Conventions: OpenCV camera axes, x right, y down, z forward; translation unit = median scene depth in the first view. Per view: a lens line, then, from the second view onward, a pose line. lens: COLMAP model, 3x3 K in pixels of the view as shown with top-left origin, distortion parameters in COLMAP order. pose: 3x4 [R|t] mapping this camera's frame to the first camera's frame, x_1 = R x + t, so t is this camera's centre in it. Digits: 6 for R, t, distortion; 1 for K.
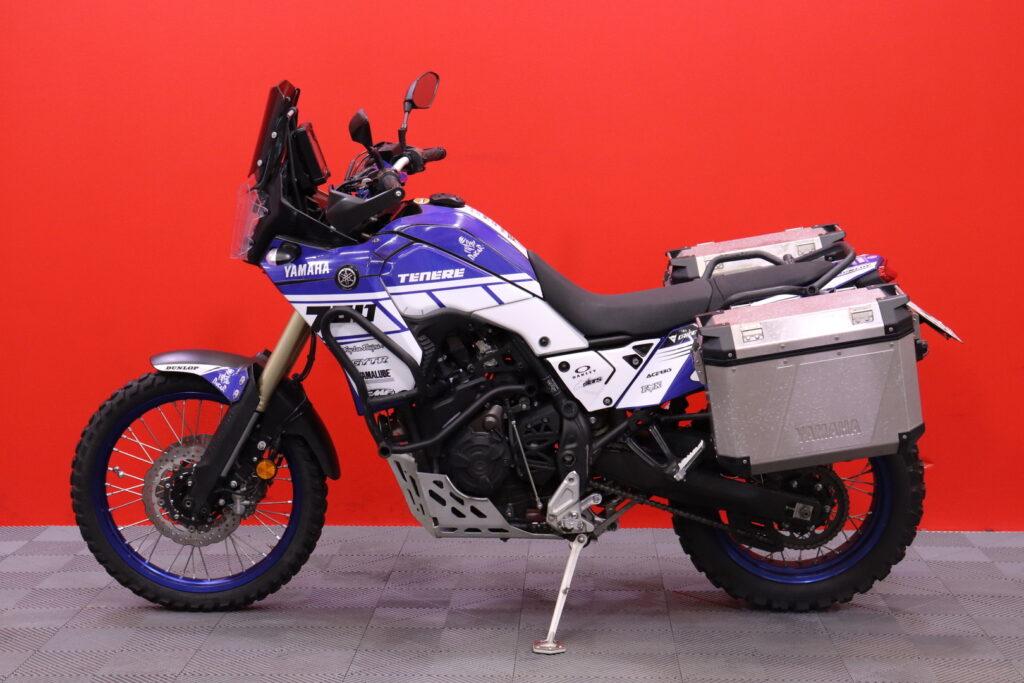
lens RADIAL K [[1744.2, 0, 512.8], [0, 1744.2, 358.5], [0, 0, 1]] dist [0.144856, 0.170917]
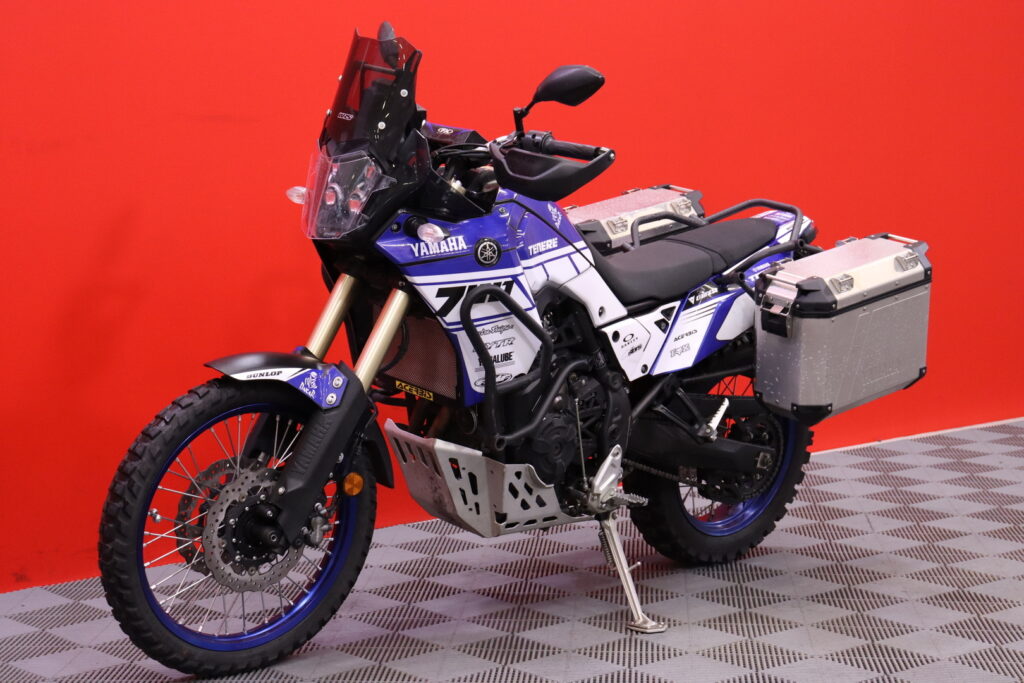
lens RADIAL K [[2041.7, 0, 512.0], [0, 2041.7, 341.5], [0, 0, 1]] dist [0.039266, 3.371390]
pose [[0.723679, -0.076525, 0.685881, -0.762056], [0.083783, 0.996224, 0.022750, -0.022214], [-0.685032, 0.041002, 0.727358, 0.216820]]
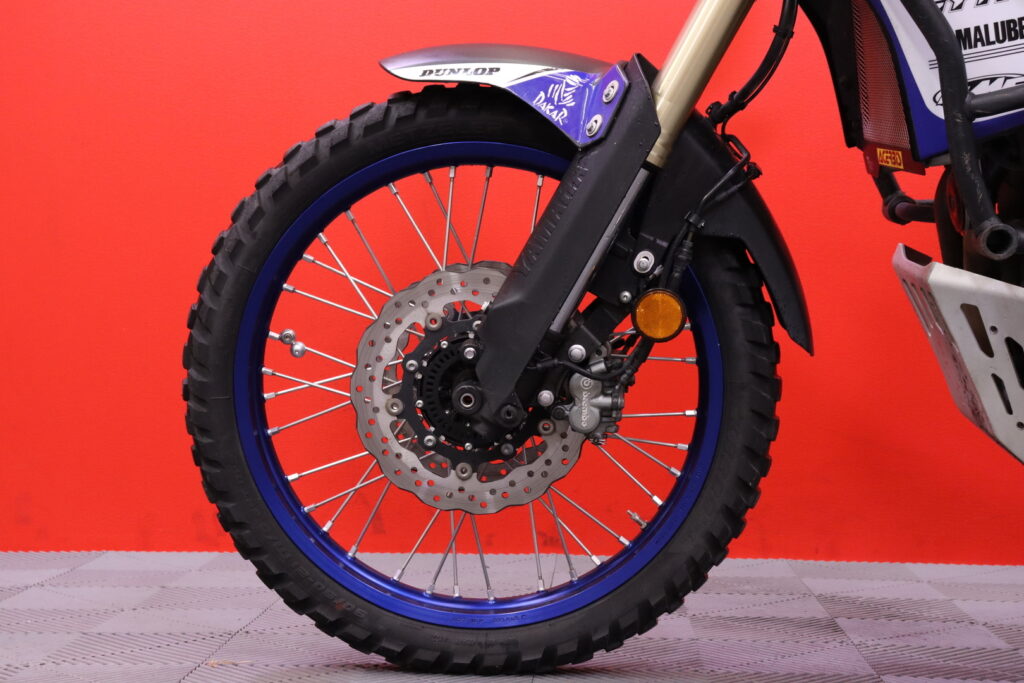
lens RADIAL K [[1744.2, 0, 512.8], [0, 1744.2, 358.5], [0, 0, 1]] dist [0.144856, 0.170917]
pose [[0.999894, 0.008190, -0.012049, -0.169781], [-0.009425, 0.994290, -0.106290, 0.117229], [0.011109, 0.106393, 0.994262, 0.590164]]
